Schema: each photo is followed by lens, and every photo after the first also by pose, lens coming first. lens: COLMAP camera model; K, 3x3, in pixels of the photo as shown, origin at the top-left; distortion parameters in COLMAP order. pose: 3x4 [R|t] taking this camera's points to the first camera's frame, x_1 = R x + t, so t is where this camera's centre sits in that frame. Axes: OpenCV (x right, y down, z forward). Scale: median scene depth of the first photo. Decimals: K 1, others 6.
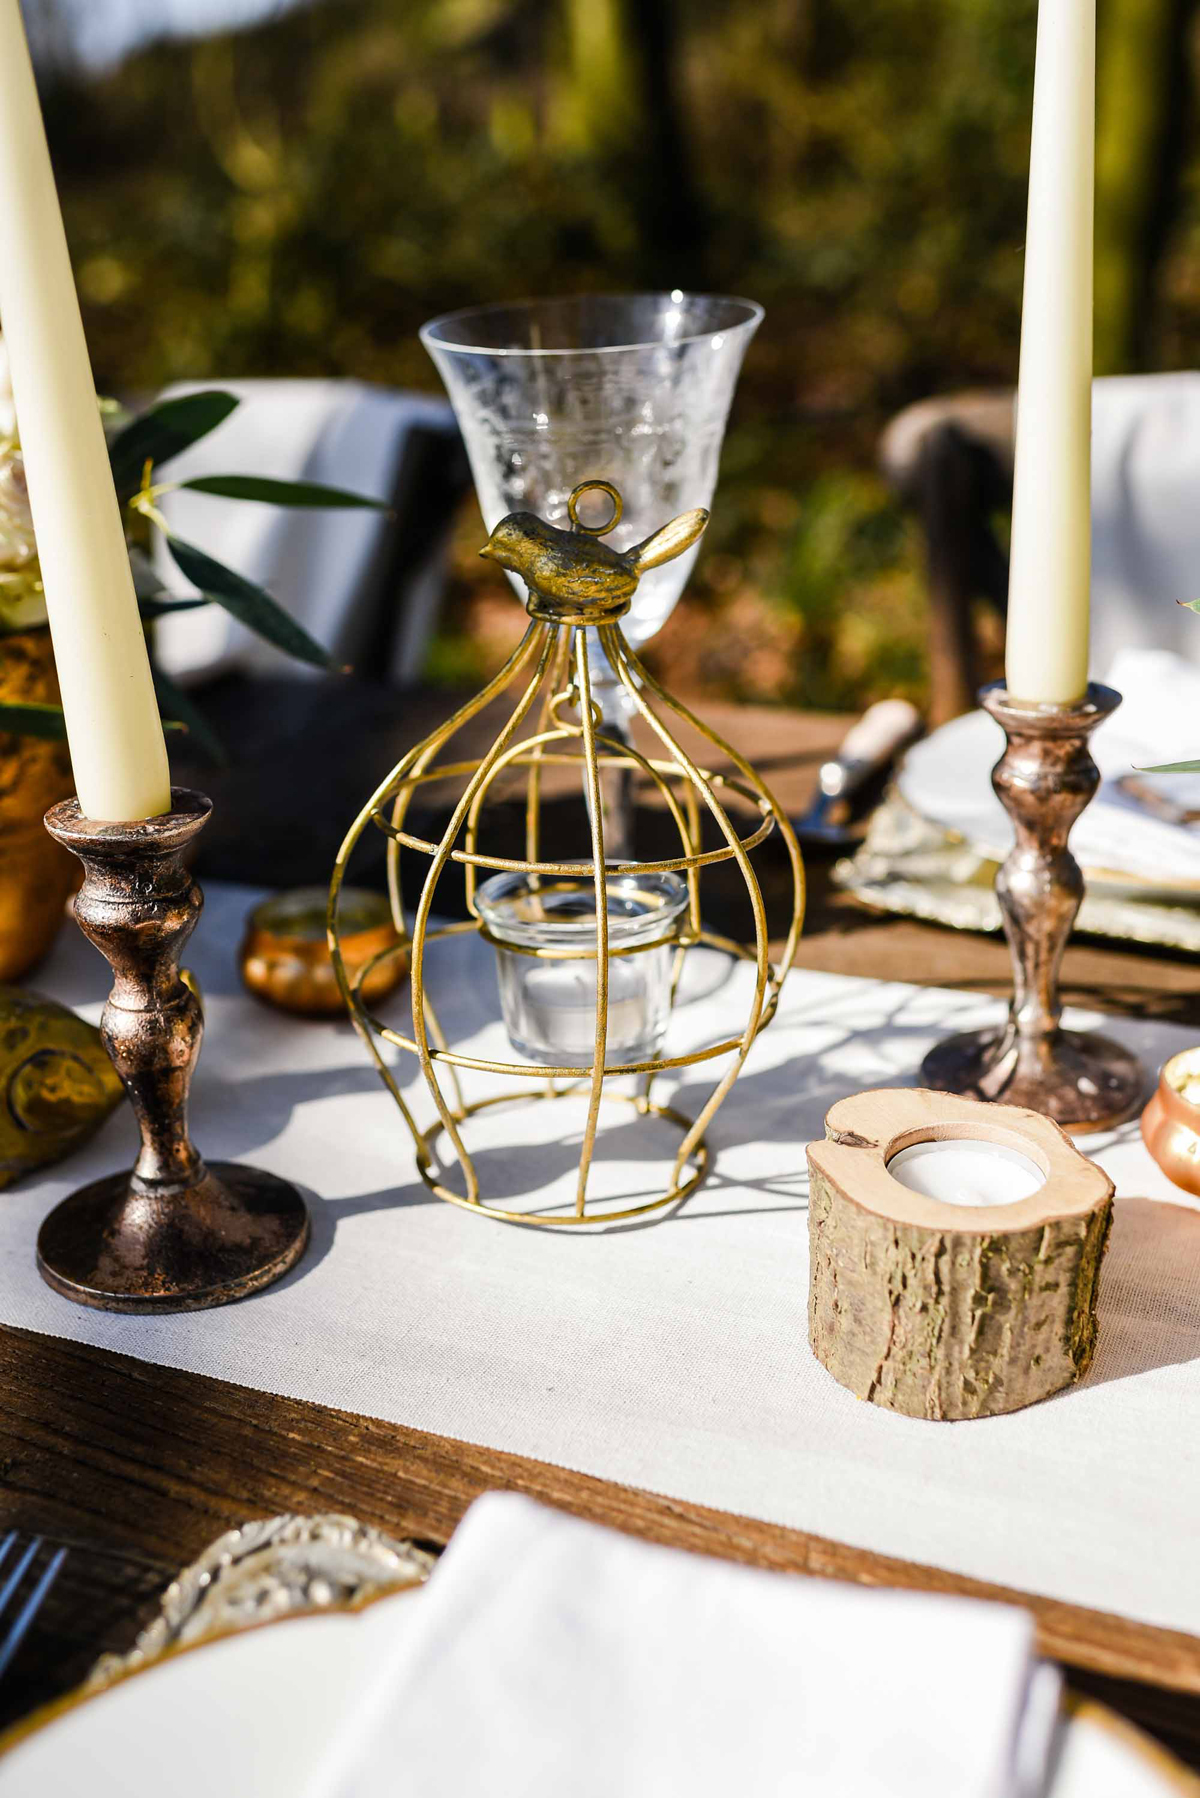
lens RADIAL K [[1854.8, 0, 638.9], [0, 1854.8, 922.5], [0, 0, 1]] dist [-0.000756, -0.007073]
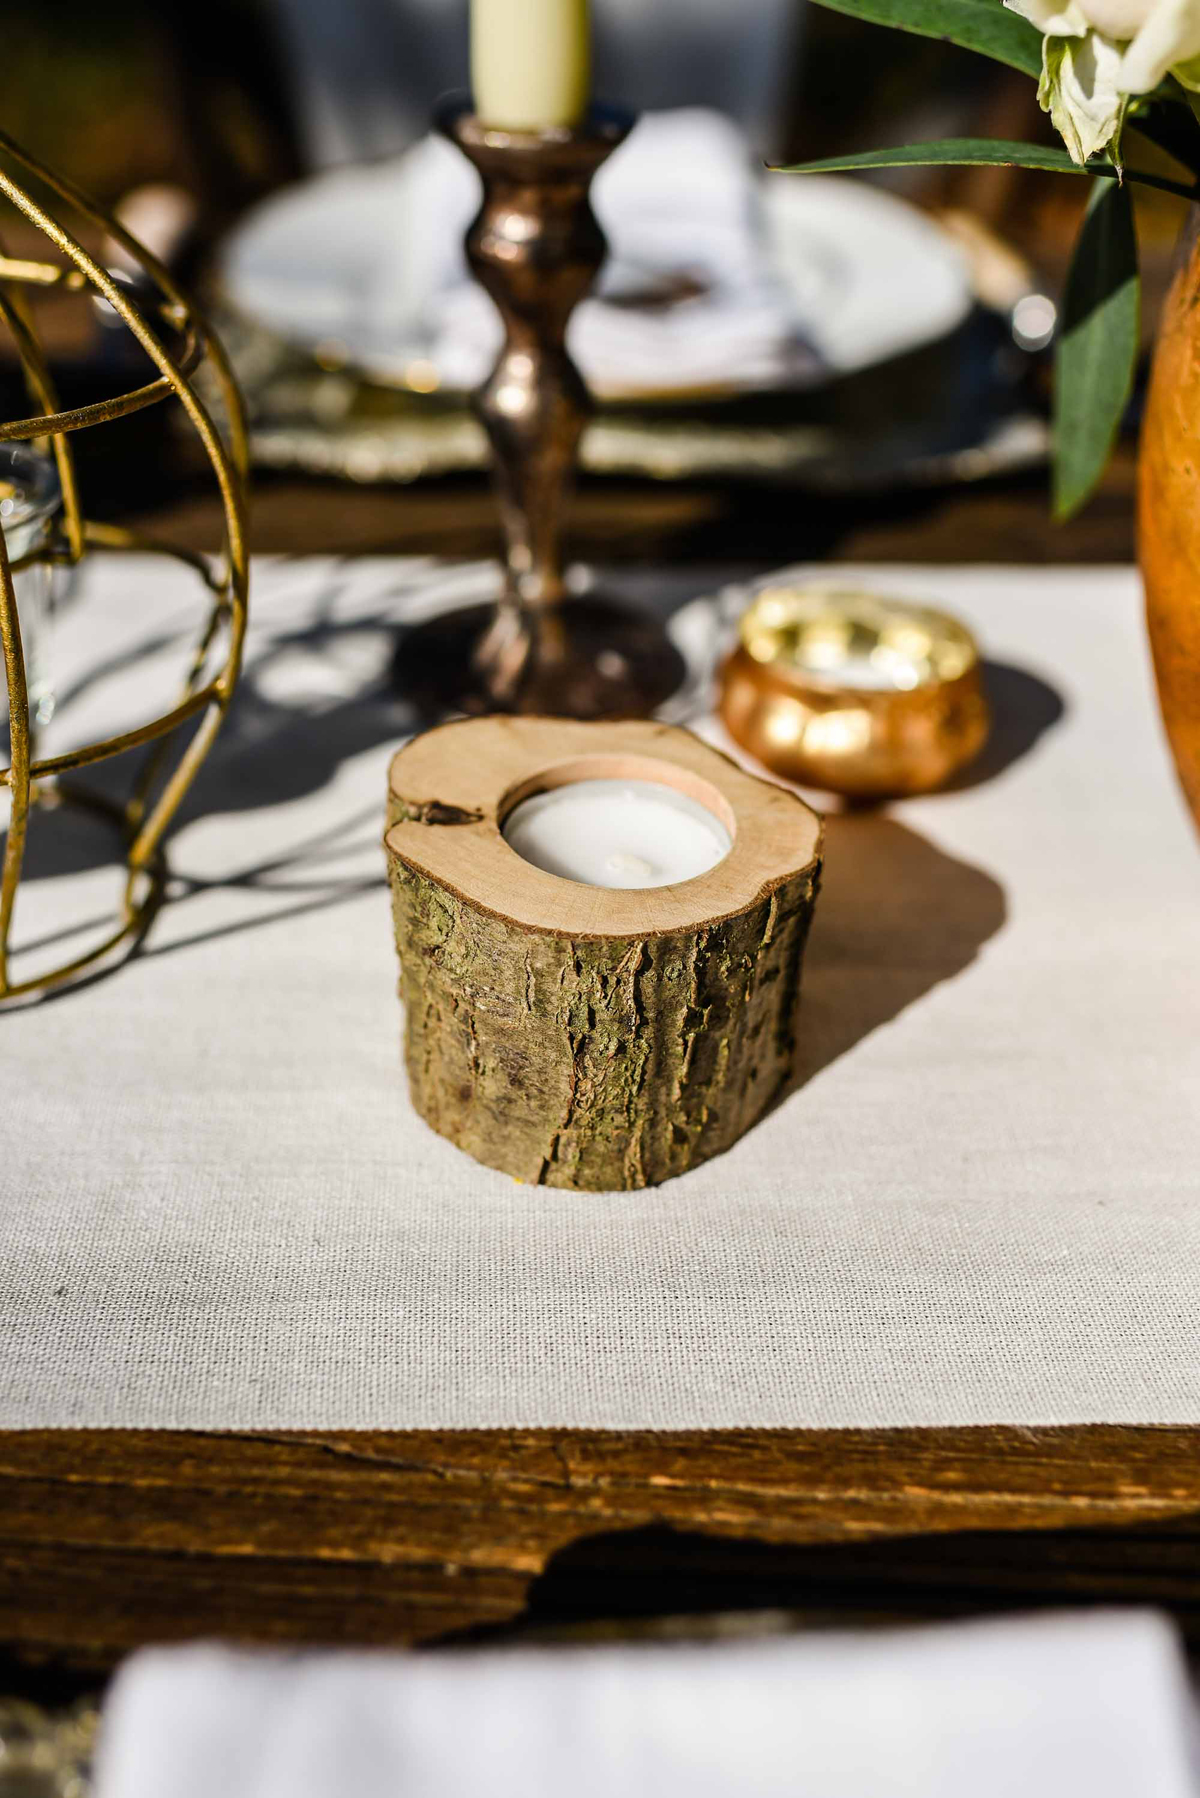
lens RADIAL K [[1854.8, 0, 638.9], [0, 1854.8, 922.5], [0, 0, 1]] dist [-0.000756, -0.007073]
pose [[0.903833, -0.200444, 0.378032, -0.085589], [0.105366, 0.960546, 0.257391, -0.009501], [-0.414709, -0.192806, 0.889293, 0.398497]]
